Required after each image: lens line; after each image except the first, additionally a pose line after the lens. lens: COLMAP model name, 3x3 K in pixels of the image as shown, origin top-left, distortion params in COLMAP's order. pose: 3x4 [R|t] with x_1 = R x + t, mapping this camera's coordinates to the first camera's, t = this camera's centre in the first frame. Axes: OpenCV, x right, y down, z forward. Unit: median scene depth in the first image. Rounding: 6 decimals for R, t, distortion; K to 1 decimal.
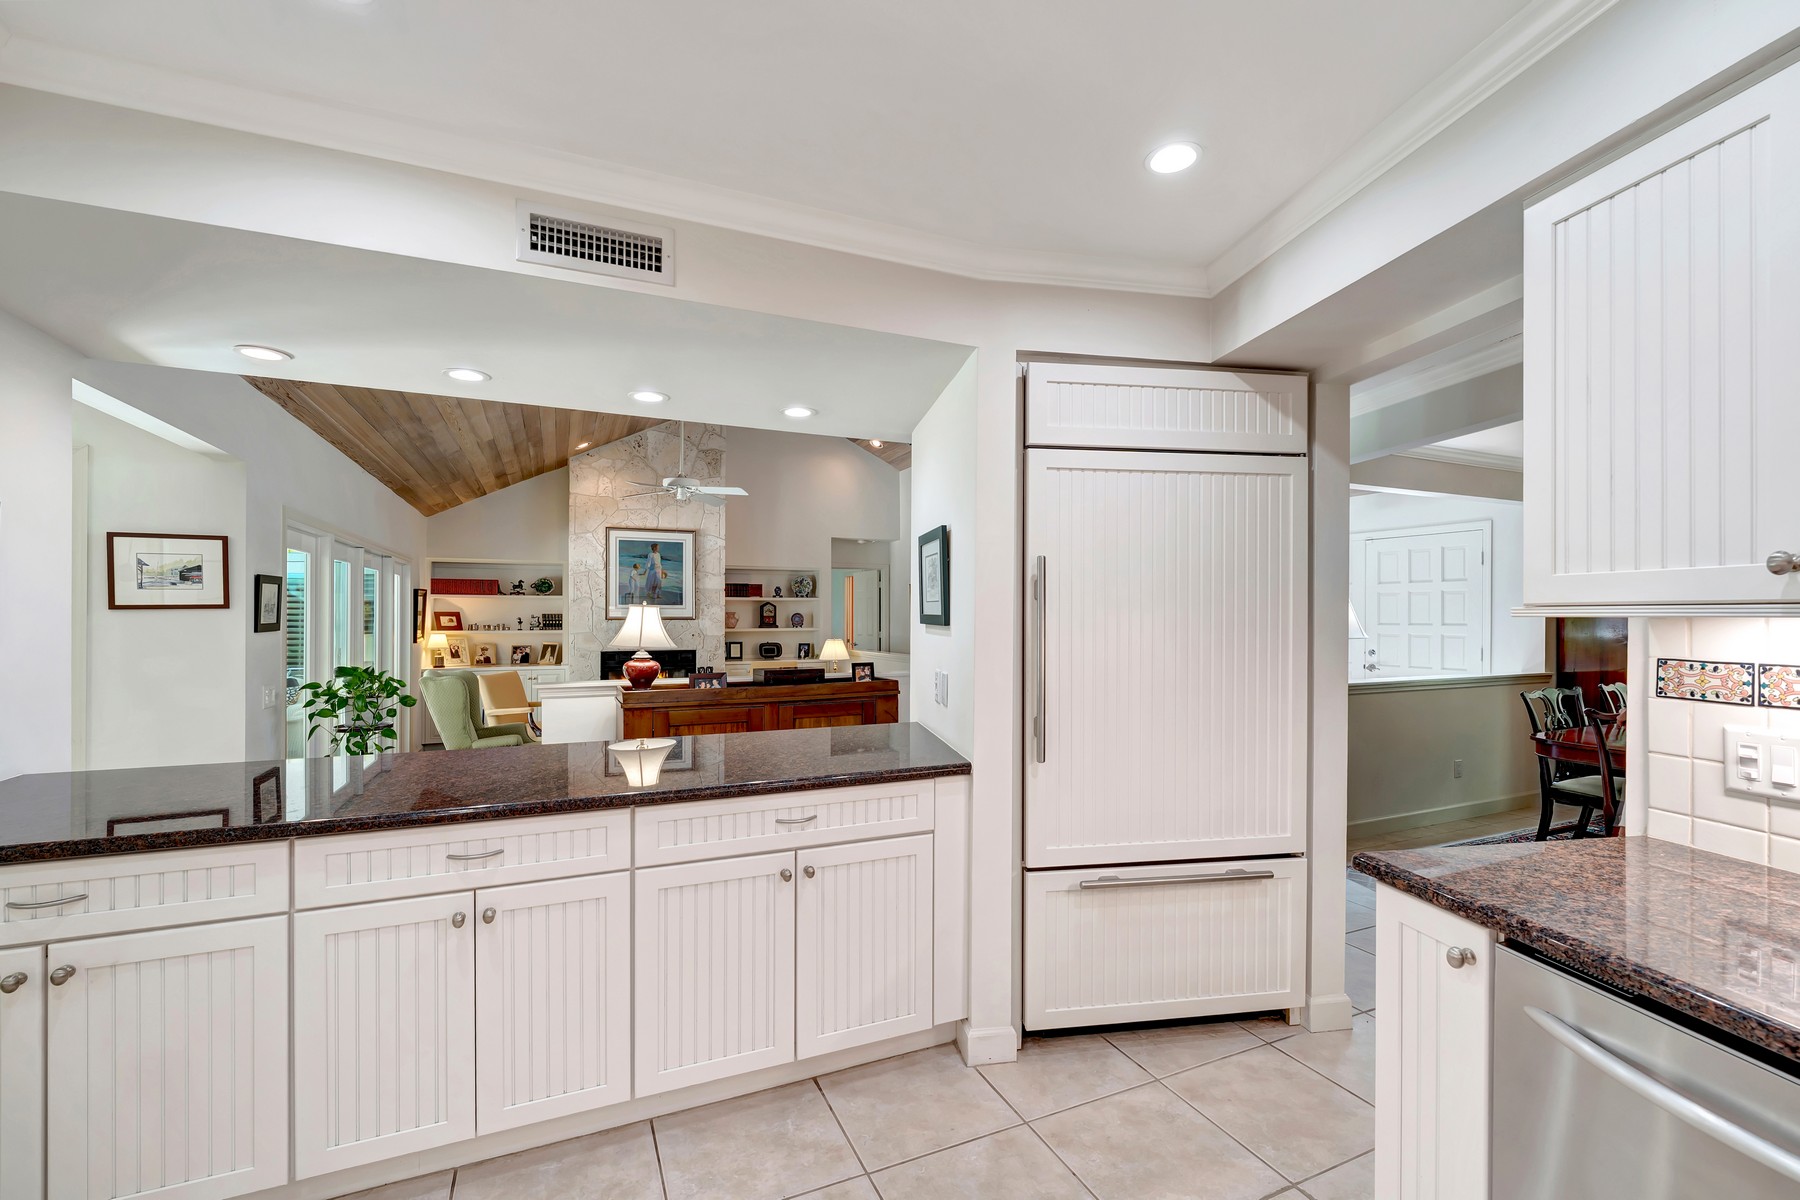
lens RADIAL K [[744.5, 0, 997.9], [0, 744.5, 621.1], [0, 0, 1]] dist [0.018706, -0.000229]
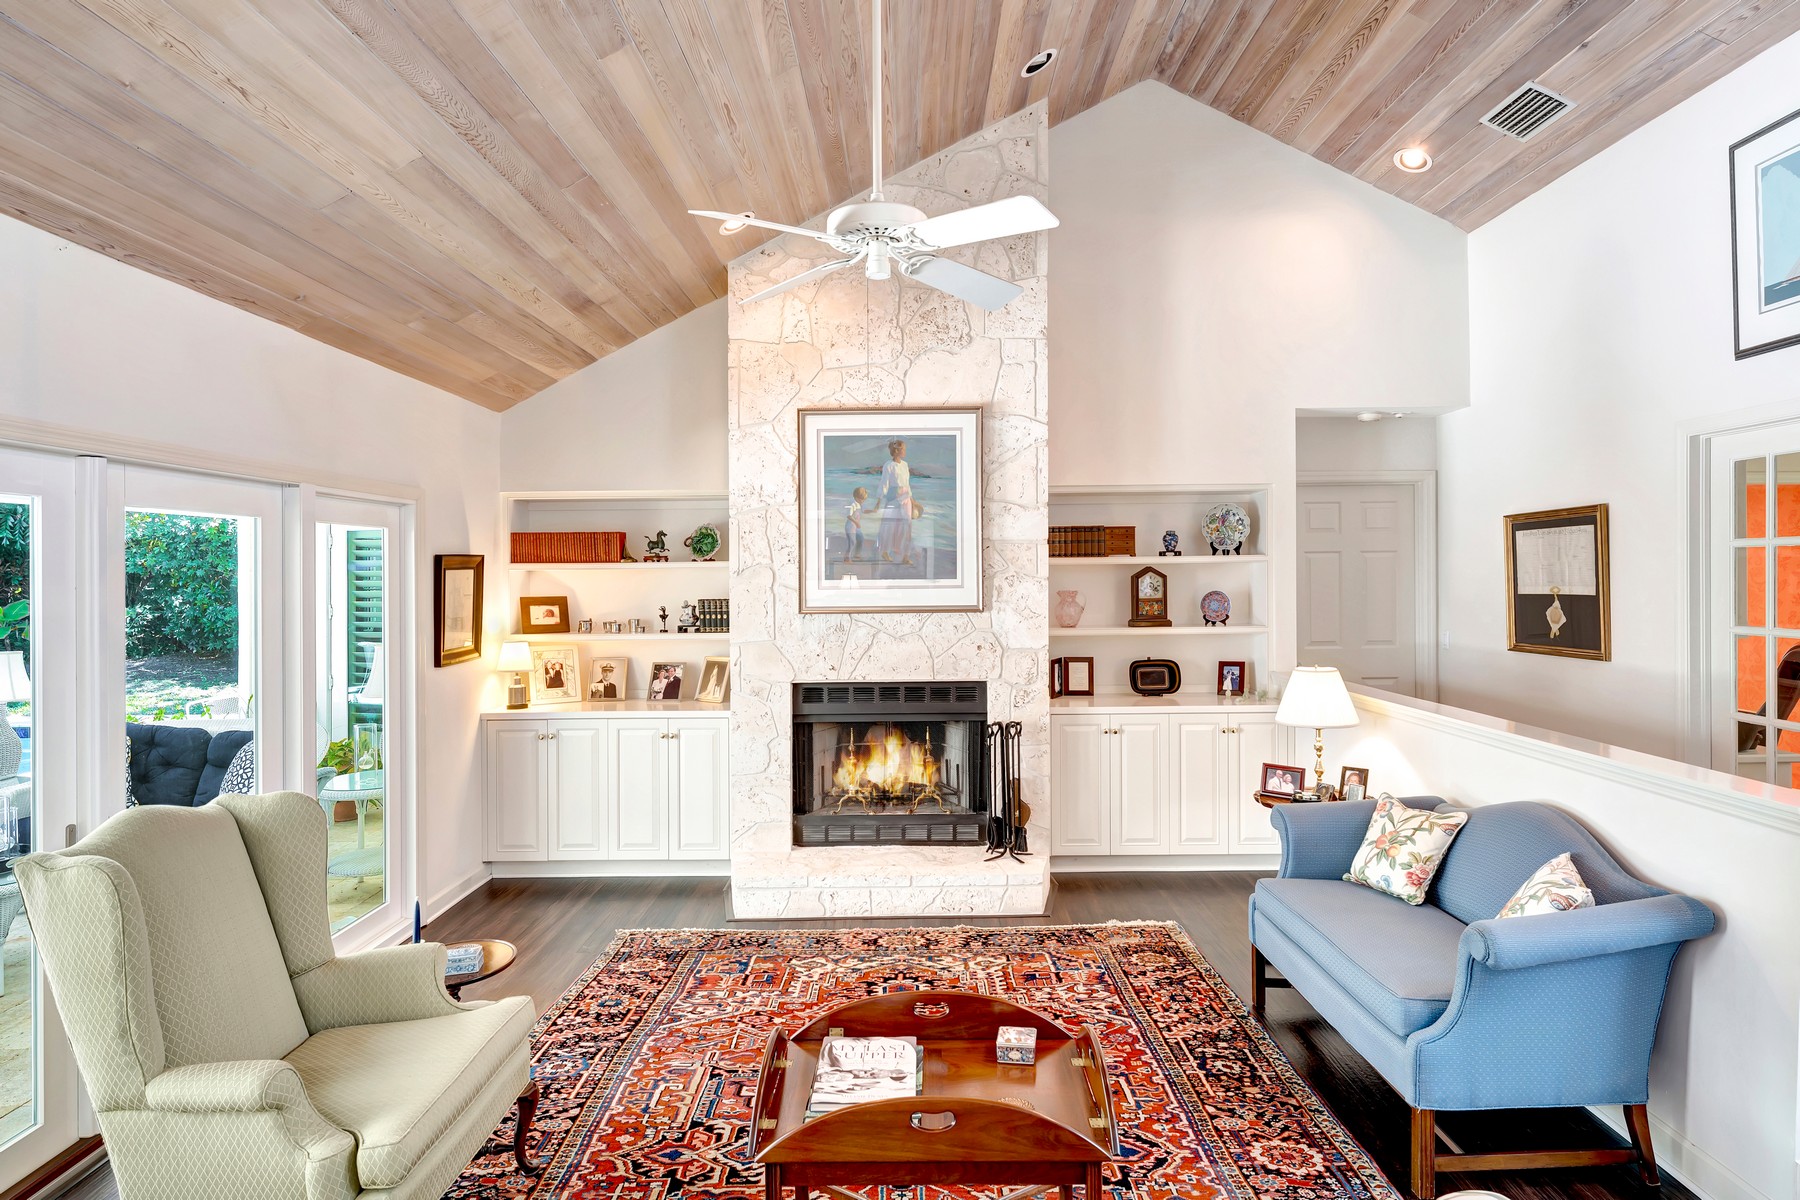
lens RADIAL K [[1028.6, 0, 924.0], [0, 1028.6, 587.6], [0, 0, 1]] dist [0.025031, -0.000569]
pose [[0.866780, -0.002016, -0.498687, -0.143392], [0.003753, 0.999990, 0.002481, -0.018257], [0.498677, -0.004023, 0.866778, 0.485102]]
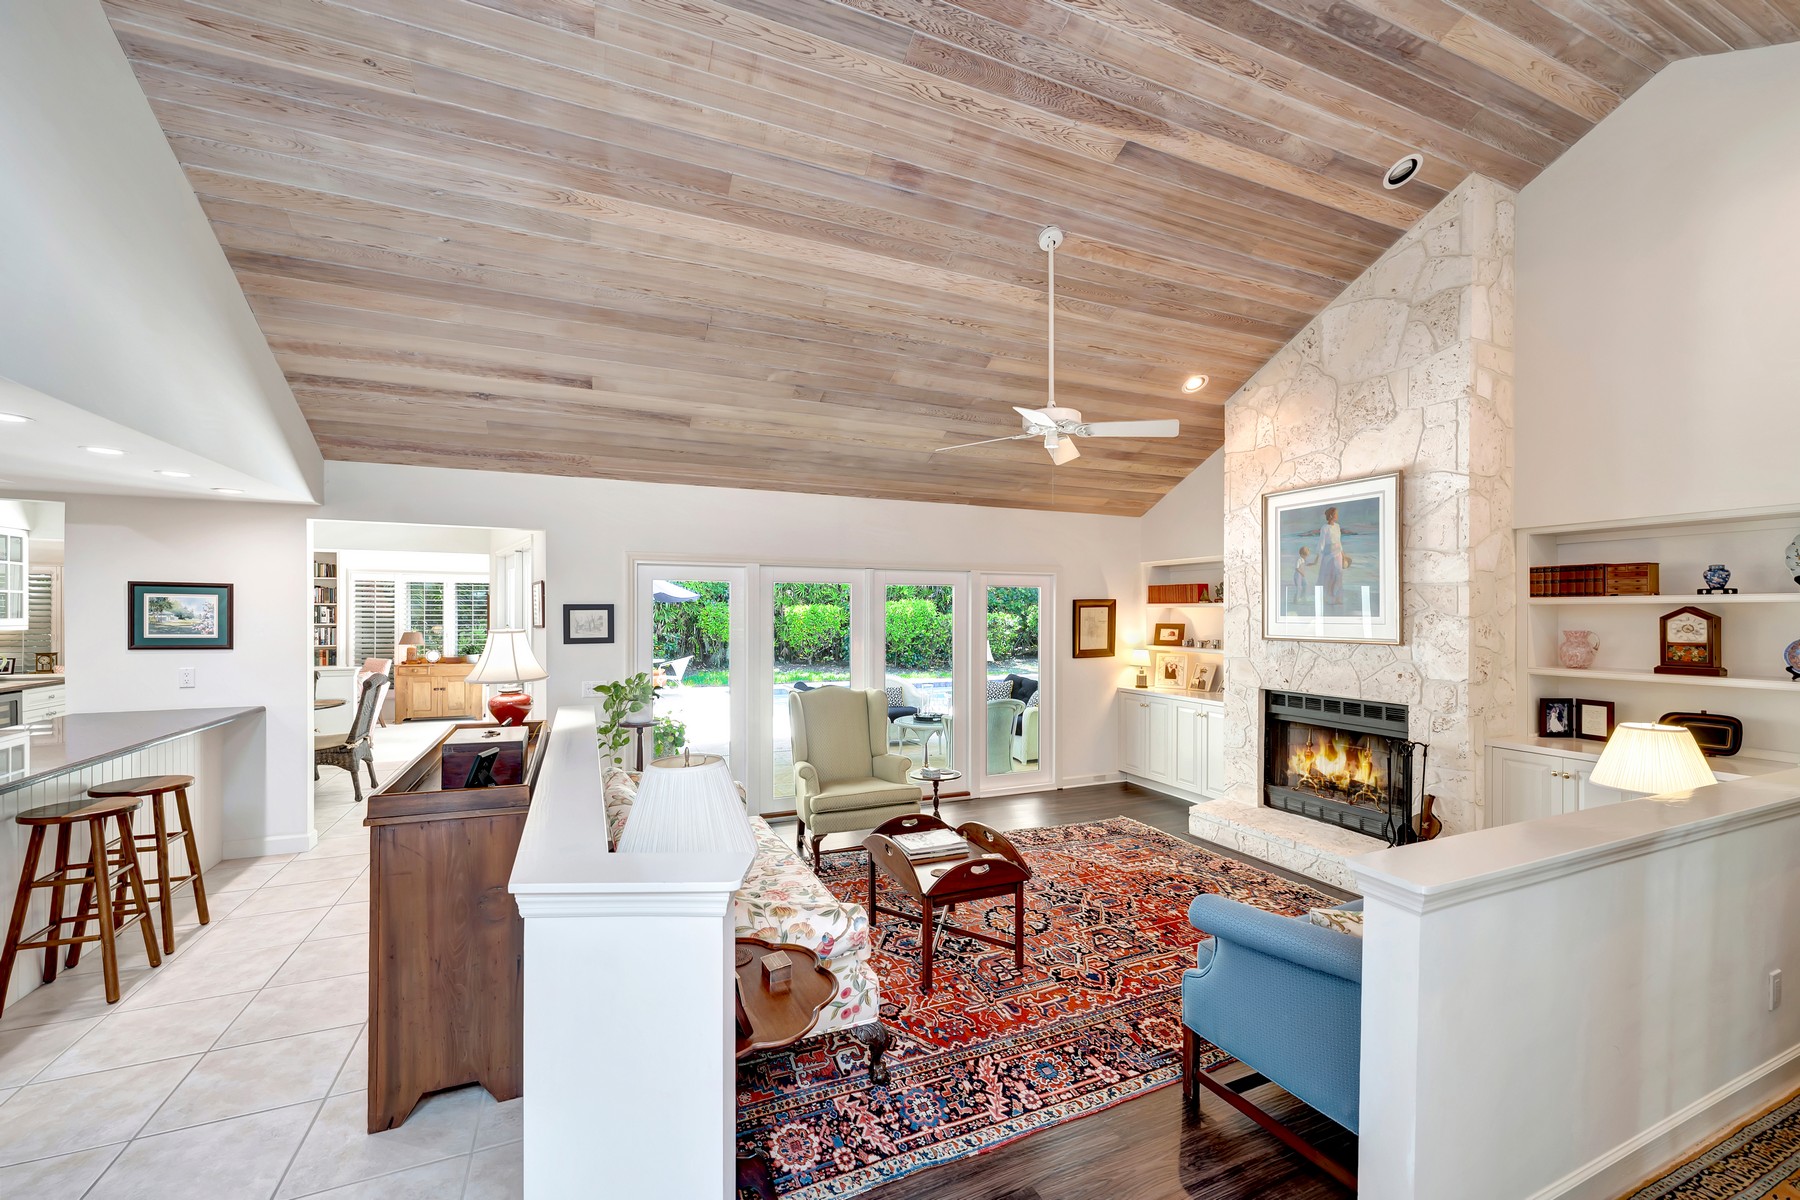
lens RADIAL K [[744.5, 0, 919.8], [0, 744.5, 615.3], [0, 0, 1]] dist [0.018706, -0.000229]
pose [[-0.107144, 0.003233, -0.994238, 0.138248], [-0.013832, 0.999893, 0.004743, -0.020899], [0.994147, 0.014261, -0.107088, 0.759587]]
